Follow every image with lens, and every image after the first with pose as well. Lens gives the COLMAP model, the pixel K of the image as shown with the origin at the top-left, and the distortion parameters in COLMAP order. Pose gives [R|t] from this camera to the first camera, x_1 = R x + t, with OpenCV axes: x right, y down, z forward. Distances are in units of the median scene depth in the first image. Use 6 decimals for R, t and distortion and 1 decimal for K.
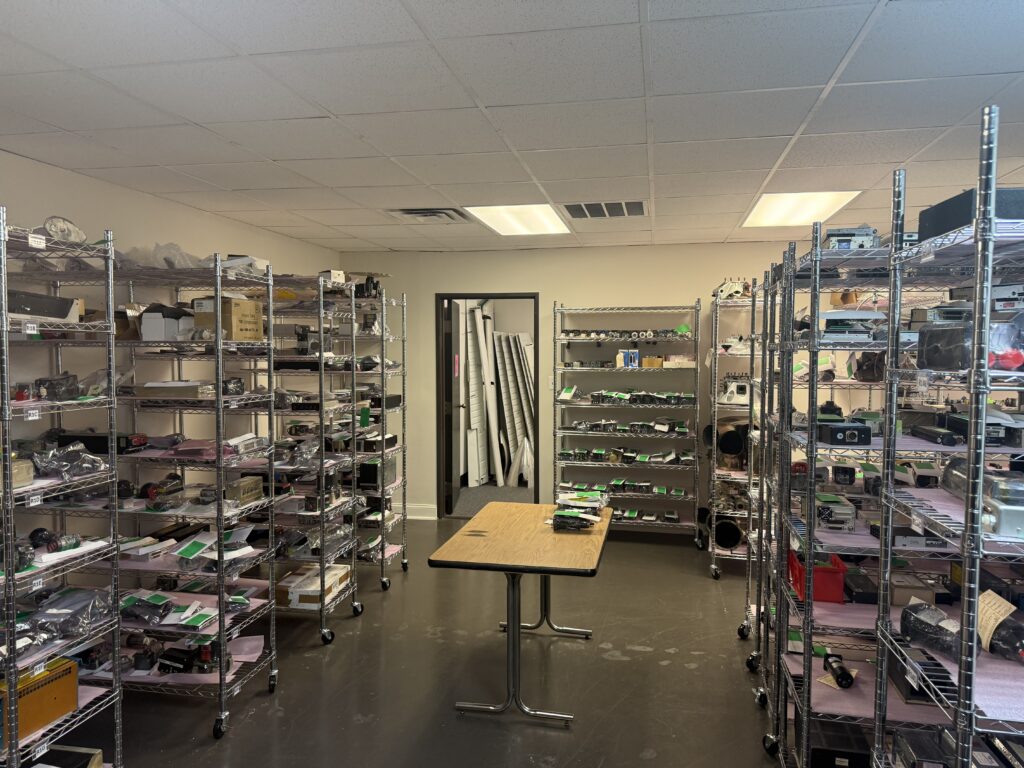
lens RADIAL K [[717.8, 0, 513.8], [0, 717.8, 384.1], [0, 0, 1]] dist [0.042570, -0.054679]
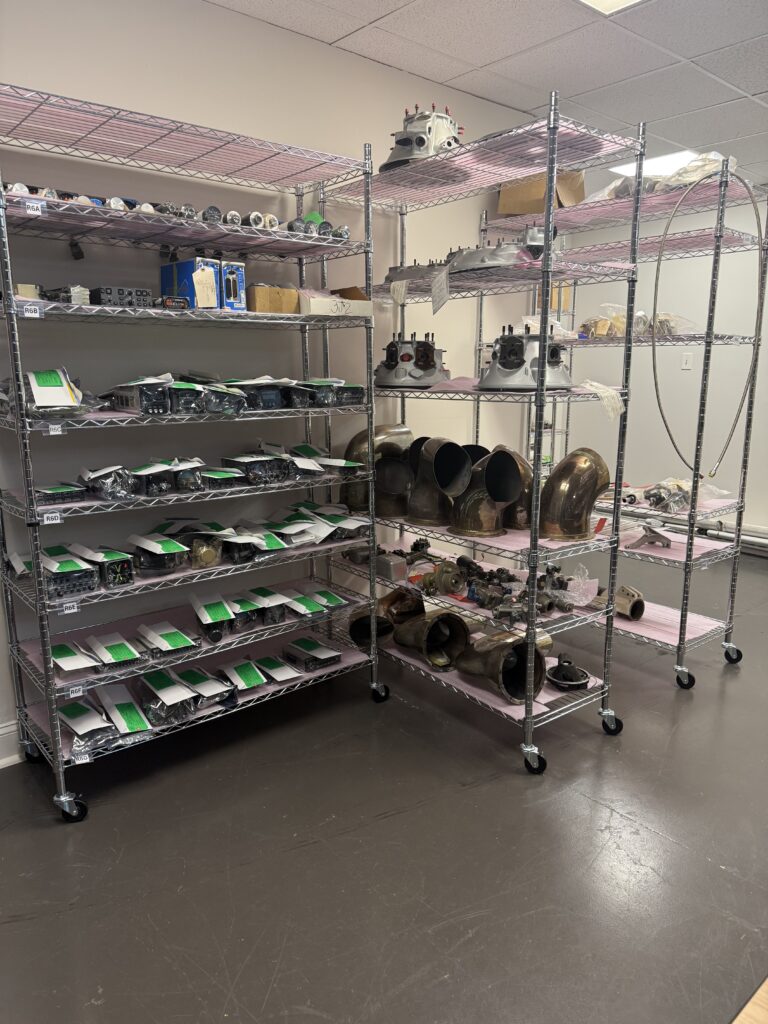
lens RADIAL K [[717.8, 0, 374.3], [0, 717.8, 511.1], [0, 0, 1]] dist [0.042570, -0.054679]
pose [[0.612853, -0.152662, 0.775310, -0.097765], [0.051337, 0.986780, 0.153721, 0.025965], [-0.788527, -0.054407, 0.612588, 0.706914]]
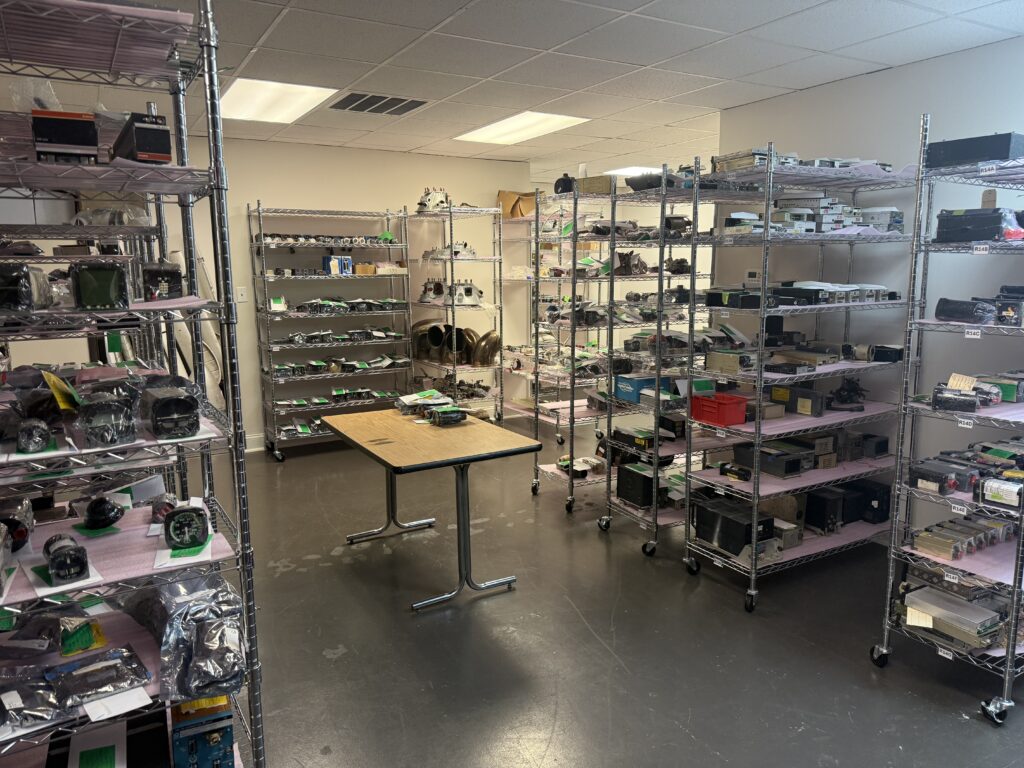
lens RADIAL K [[717.8, 0, 521.4], [0, 717.8, 384.5], [0, 0, 1]] dist [0.042570, -0.054679]
pose [[0.733391, -0.110982, 0.670687, -0.337102], [0.040544, 0.991968, 0.119812, 0.017879], [-0.678597, -0.060677, 0.732000, 0.108743]]
